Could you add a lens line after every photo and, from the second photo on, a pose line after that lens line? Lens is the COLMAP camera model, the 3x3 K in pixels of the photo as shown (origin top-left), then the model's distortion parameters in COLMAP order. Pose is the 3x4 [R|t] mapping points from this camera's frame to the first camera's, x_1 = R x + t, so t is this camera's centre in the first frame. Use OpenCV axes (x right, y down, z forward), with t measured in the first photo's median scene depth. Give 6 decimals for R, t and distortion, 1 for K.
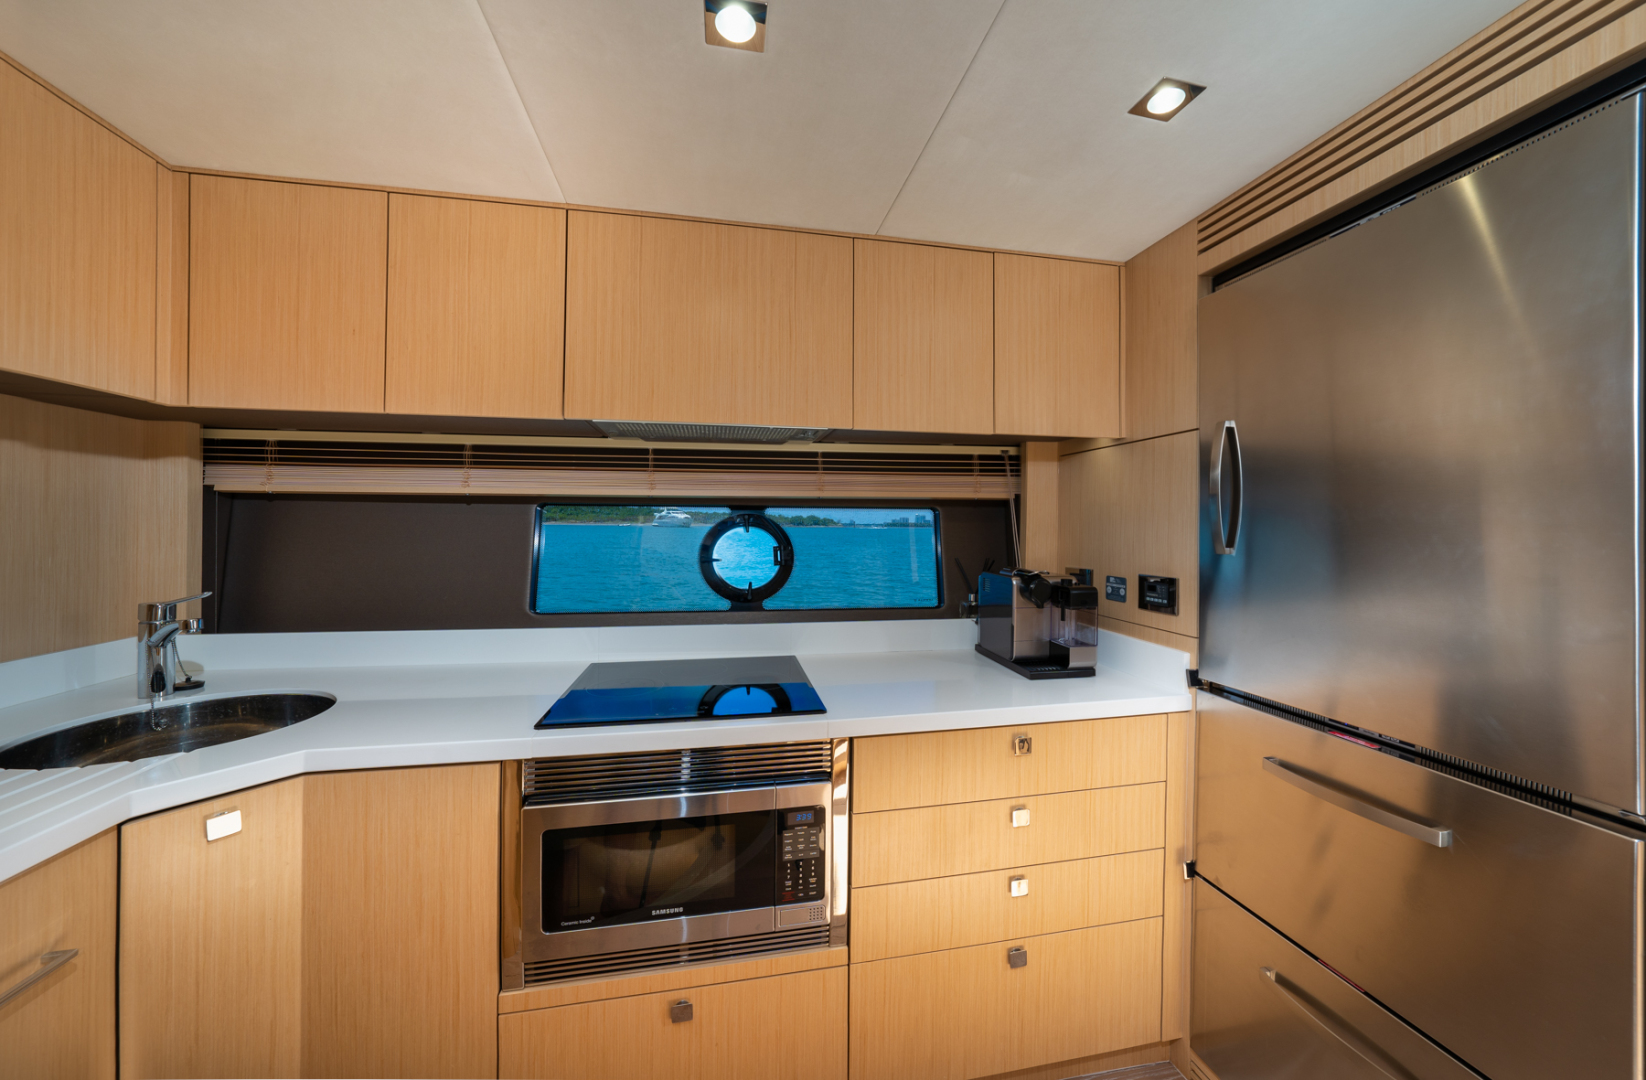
lens RADIAL K [[571.4, 0, 827.5], [0, 571.4, 533.5], [0, 0, 1]] dist [-0.016202, -0.000004]
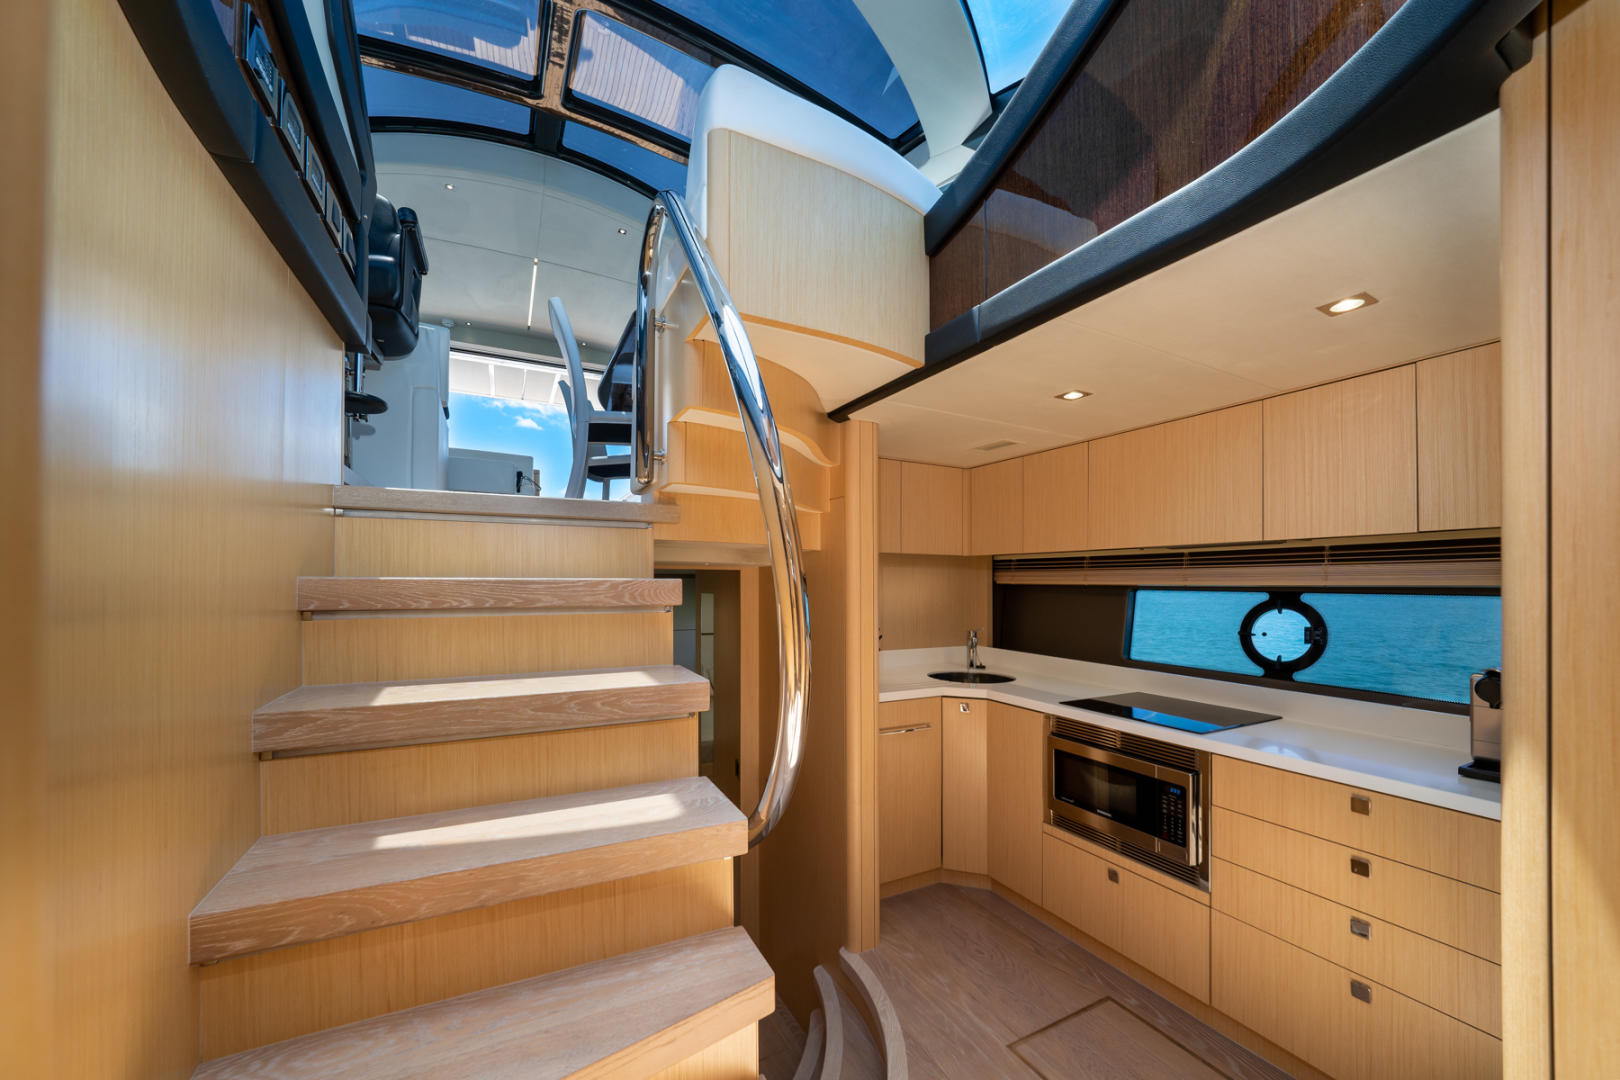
lens RADIAL K [[599.1, 0, 812.6], [0, 599.1, 576.7], [0, 0, 1]] dist [0.000110, 0.000008]
pose [[0.276688, -0.010426, -0.960903, 1.005298], [-0.018993, 0.999686, -0.016316, -0.051522], [0.960772, 0.022765, 0.276404, -0.368267]]
